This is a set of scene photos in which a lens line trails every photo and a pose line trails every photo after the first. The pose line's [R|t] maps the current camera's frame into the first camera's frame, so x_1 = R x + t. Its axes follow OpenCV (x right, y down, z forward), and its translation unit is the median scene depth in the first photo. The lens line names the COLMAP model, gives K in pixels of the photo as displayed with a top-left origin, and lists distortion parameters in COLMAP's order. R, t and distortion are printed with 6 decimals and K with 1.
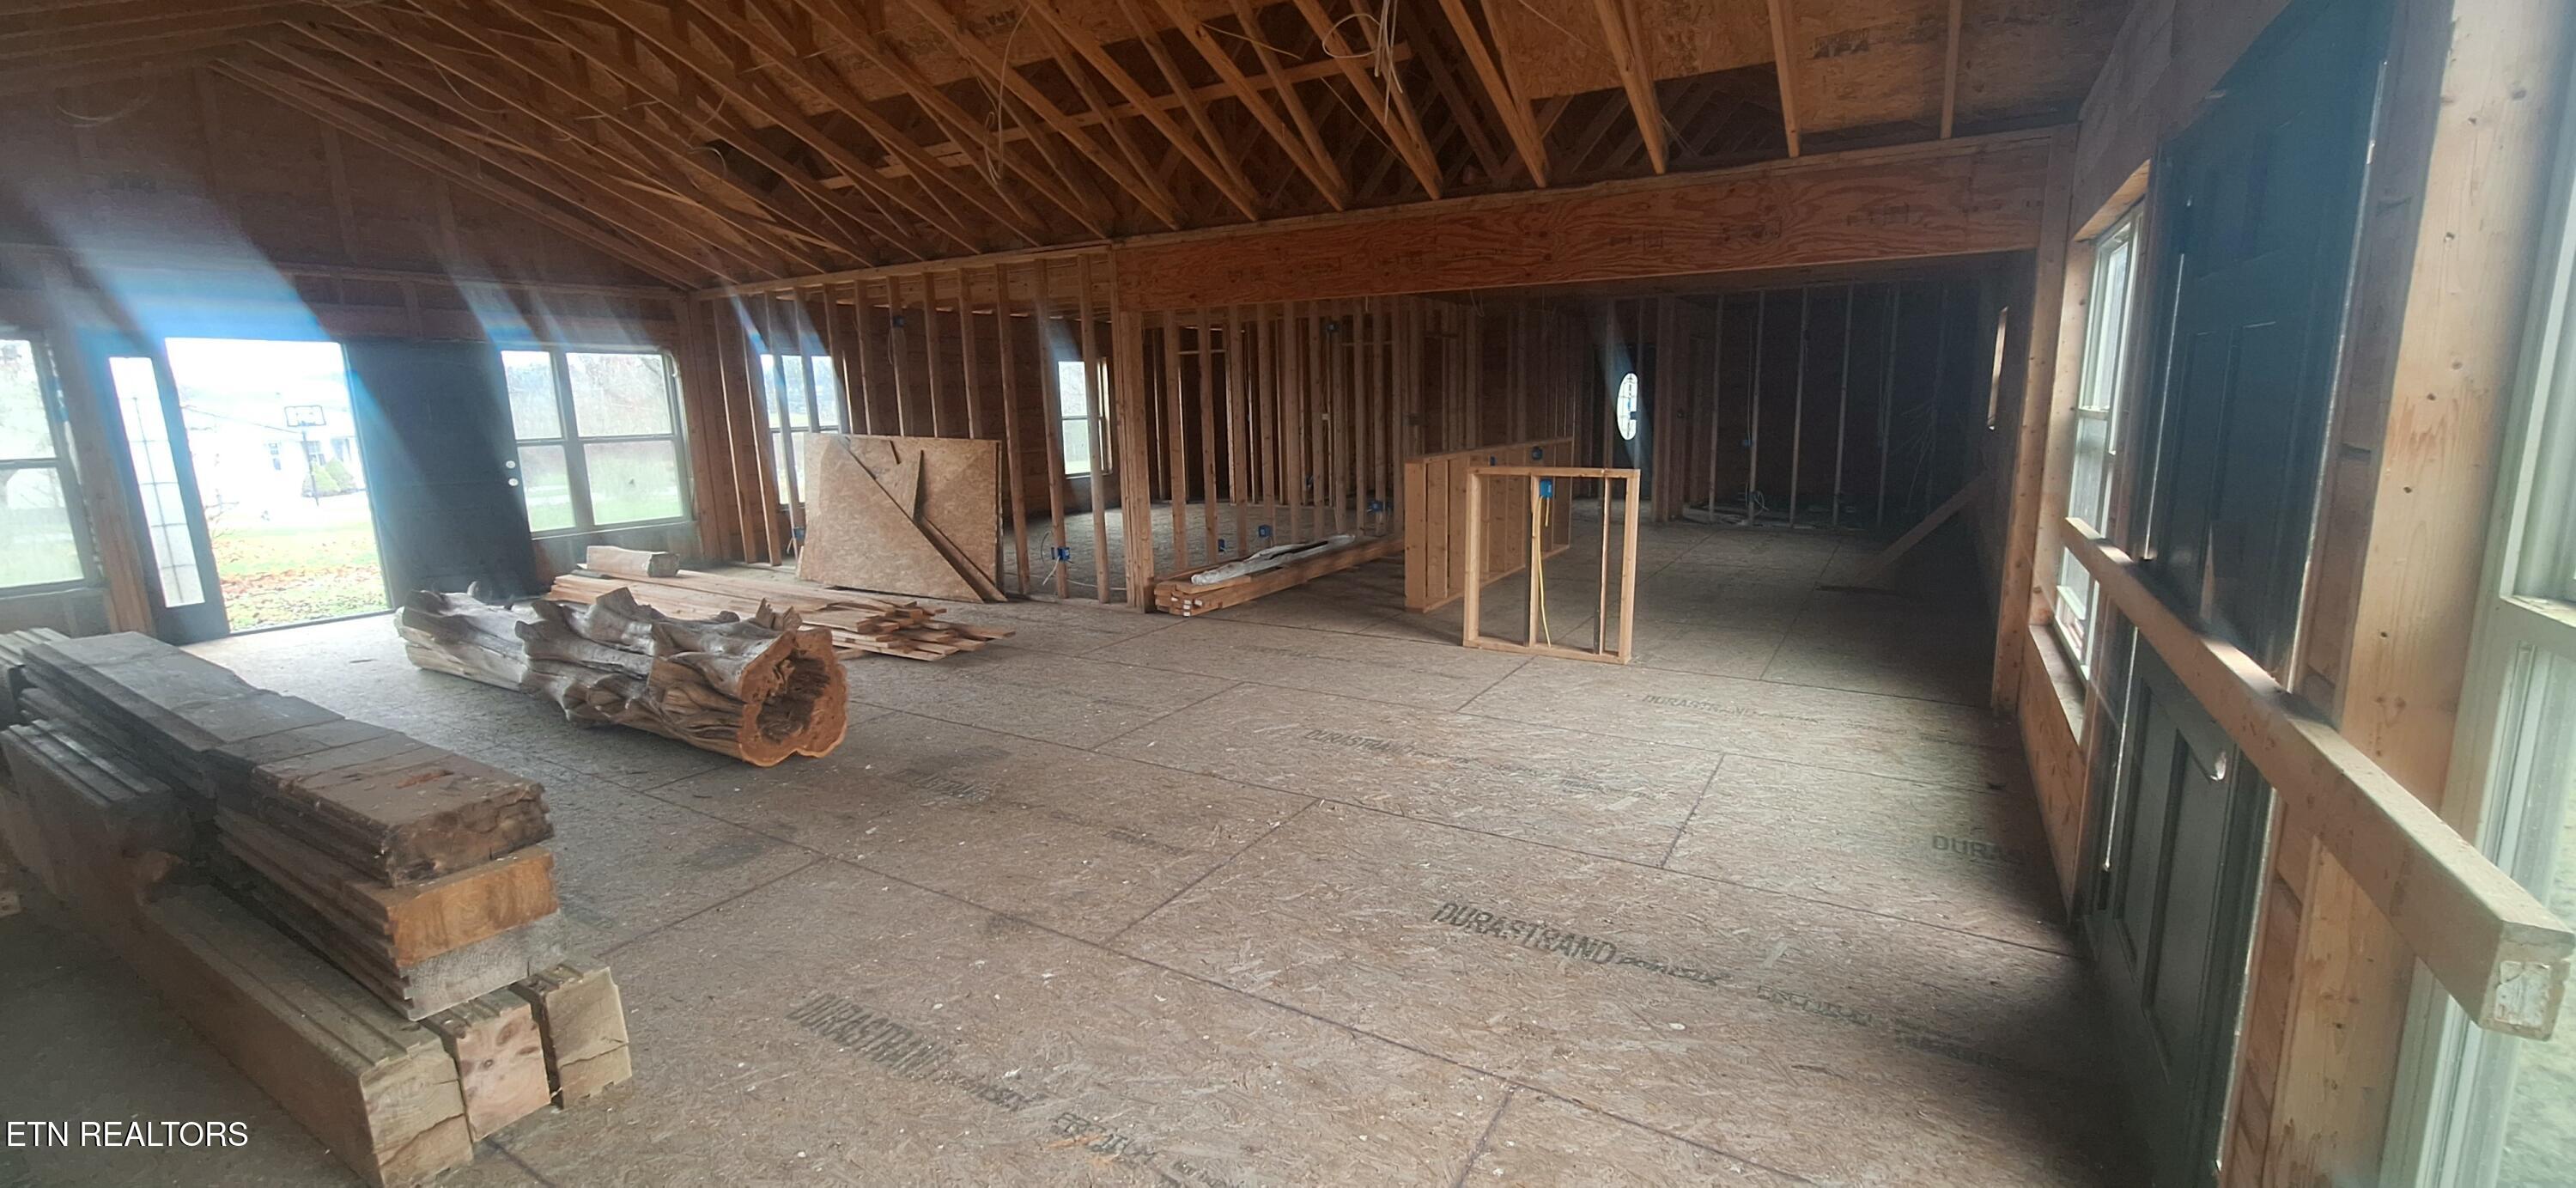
lens RADIAL K [[1033.8, 0, 1290.7], [0, 1033.8, 585.2], [0, 0, 1]] dist [-0.000208, 0.000152]
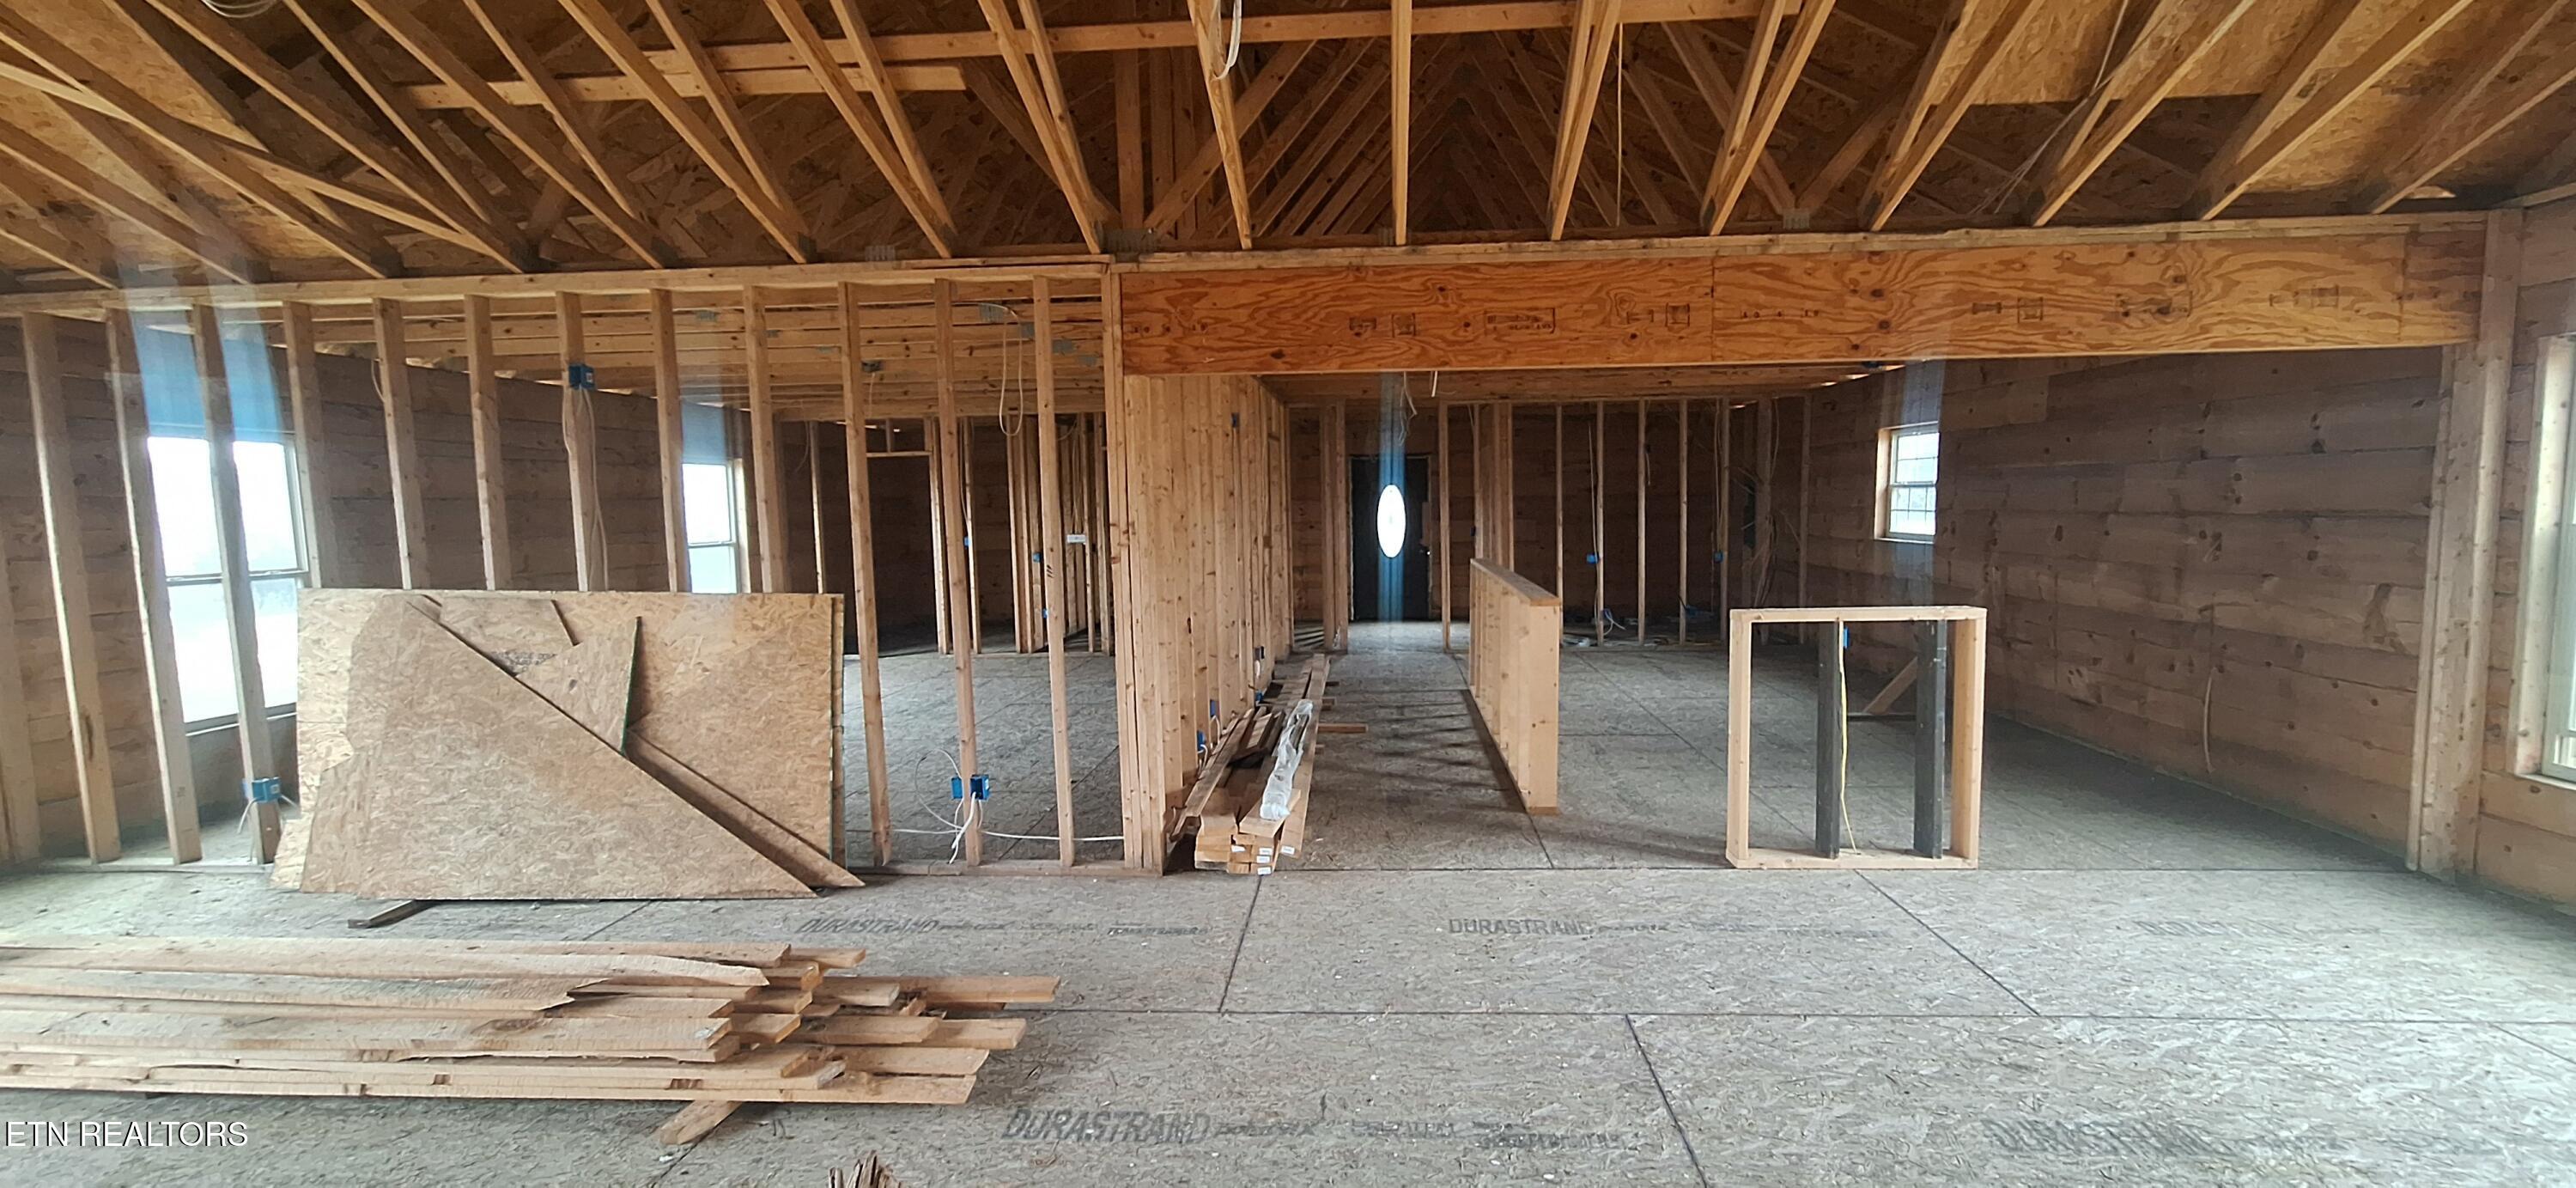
lens RADIAL K [[1033.8, 0, 1290.7], [0, 1033.8, 585.2], [0, 0, 1]] dist [-0.000208, 0.000152]
pose [[0.883793, -0.036910, 0.466420, -0.419339], [0.087435, 0.992351, -0.087147, -0.096733], [-0.459636, 0.117801, 0.880260, 0.513234]]
